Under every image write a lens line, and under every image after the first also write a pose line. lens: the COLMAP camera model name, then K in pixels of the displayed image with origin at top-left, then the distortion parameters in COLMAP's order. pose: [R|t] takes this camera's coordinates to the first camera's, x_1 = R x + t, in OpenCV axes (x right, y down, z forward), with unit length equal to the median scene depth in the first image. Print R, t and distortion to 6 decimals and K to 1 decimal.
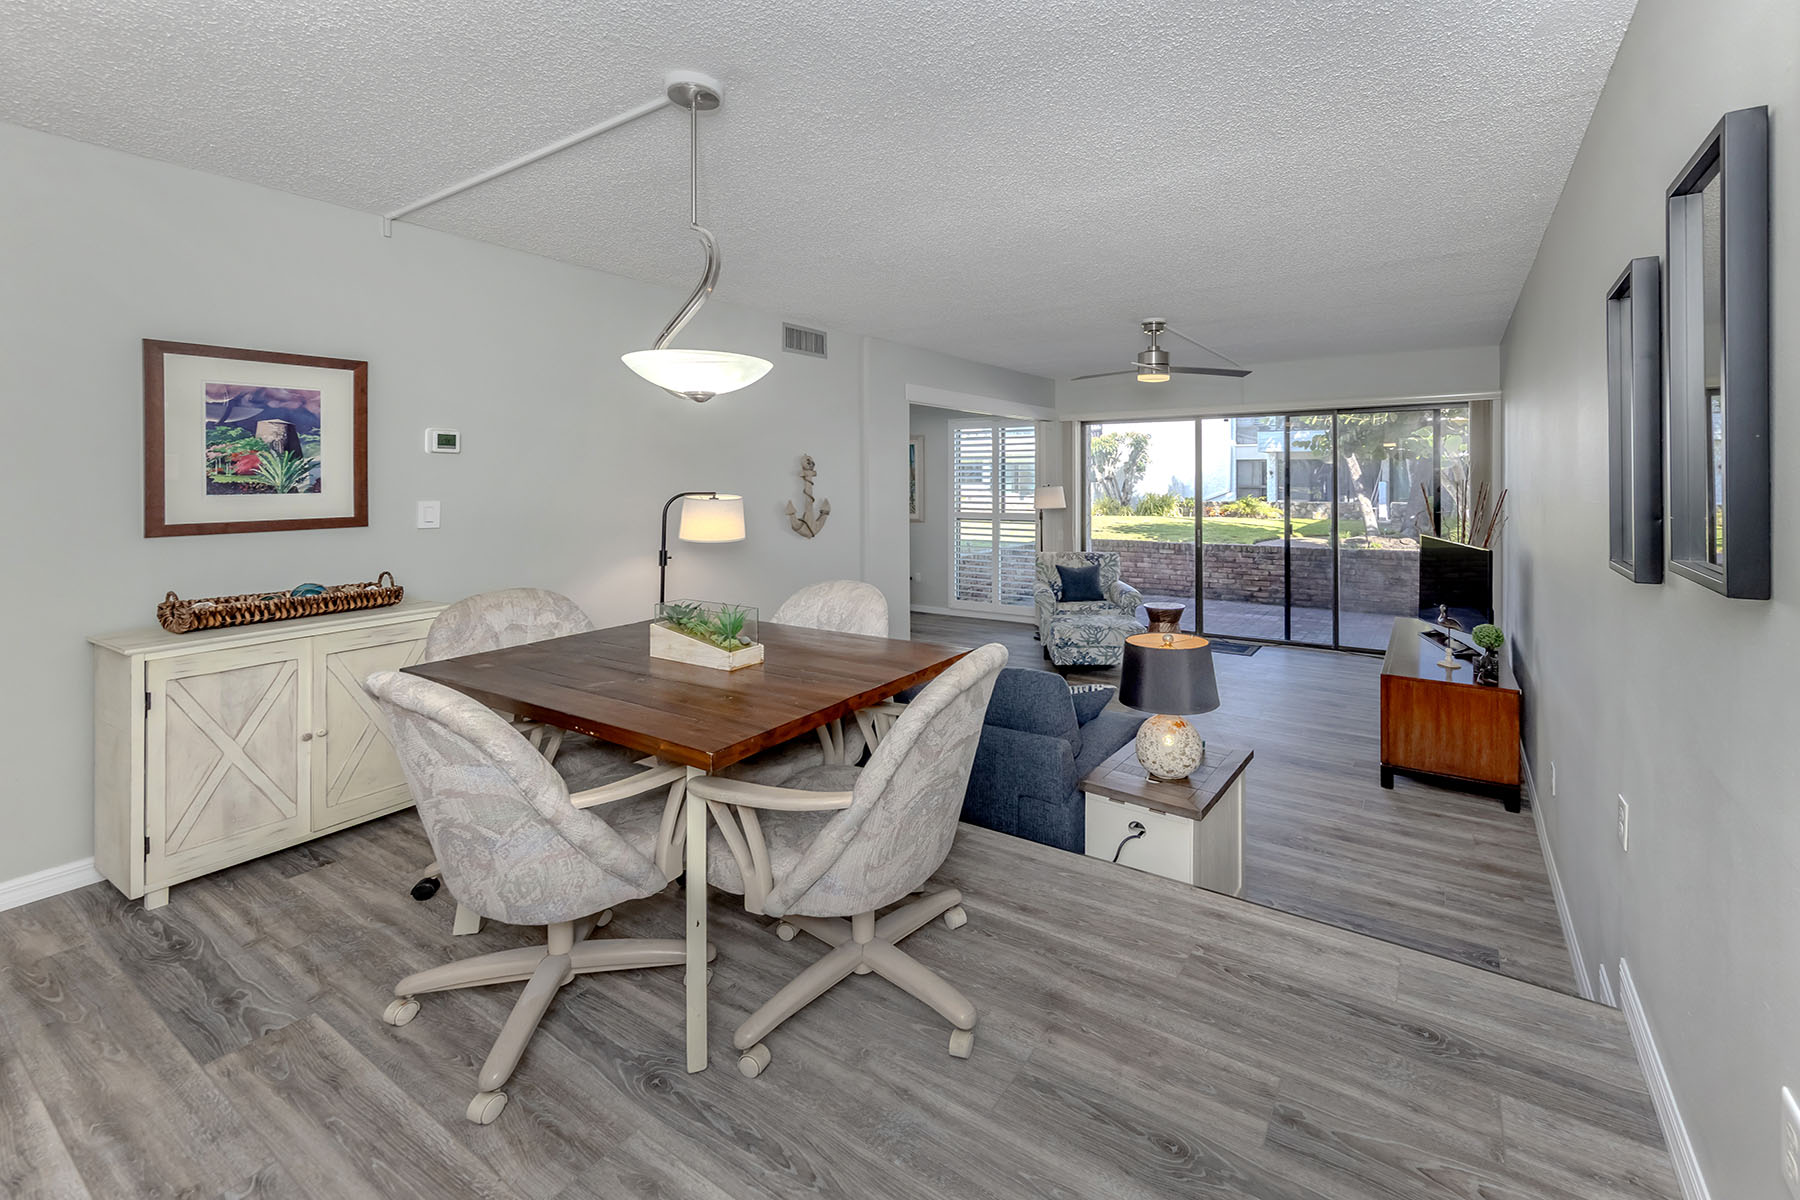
lens RADIAL K [[741.2, 0, 923.1], [0, 741.2, 471.3], [0, 0, 1]] dist [0.002991, 0.000448]
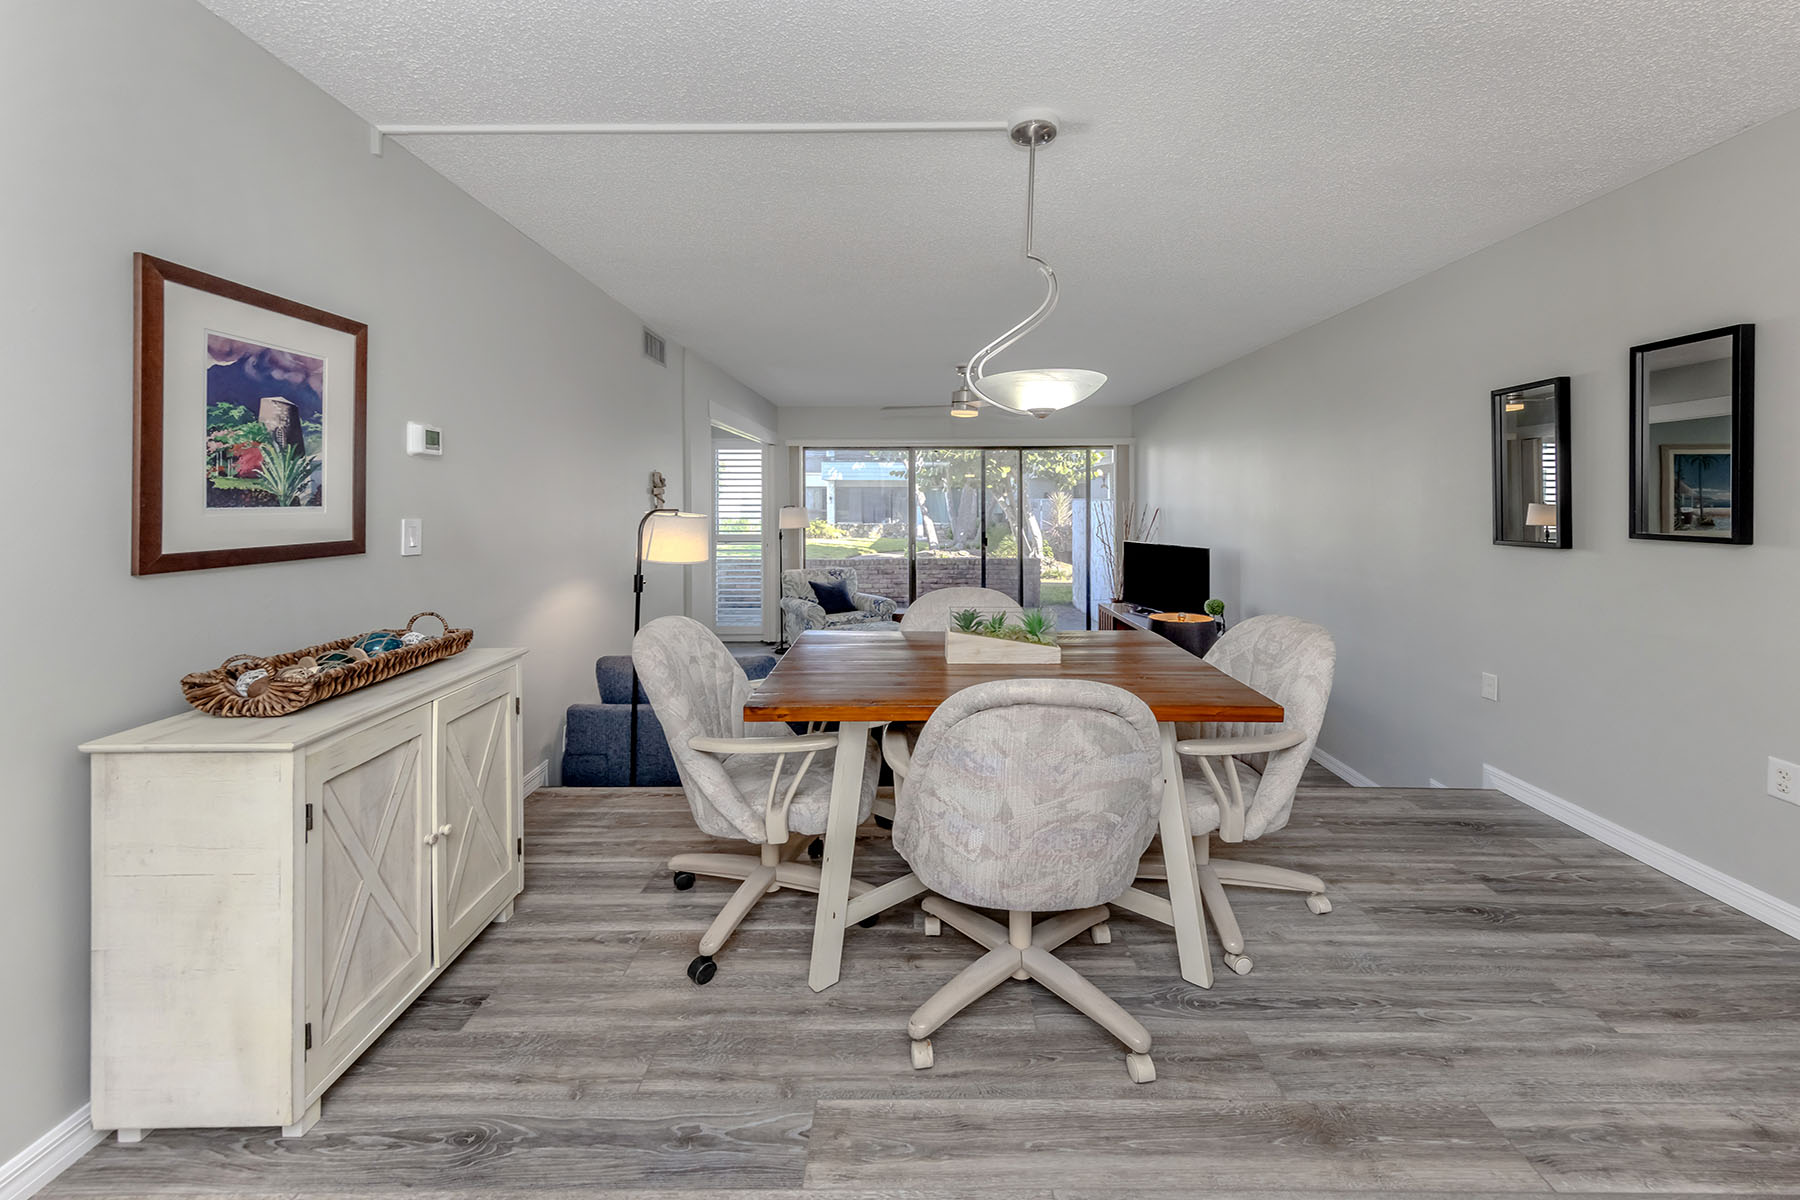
lens RADIAL K [[736.2, 0, 848.4], [0, 736.2, 499.2], [0, 0, 1]] dist [0.003793, 0.000149]
pose [[0.858806, 0.007279, 0.512250, -0.782104], [-0.008901, 0.999960, 0.000714, 0.018504], [-0.512224, -0.005172, 0.858836, 0.158610]]
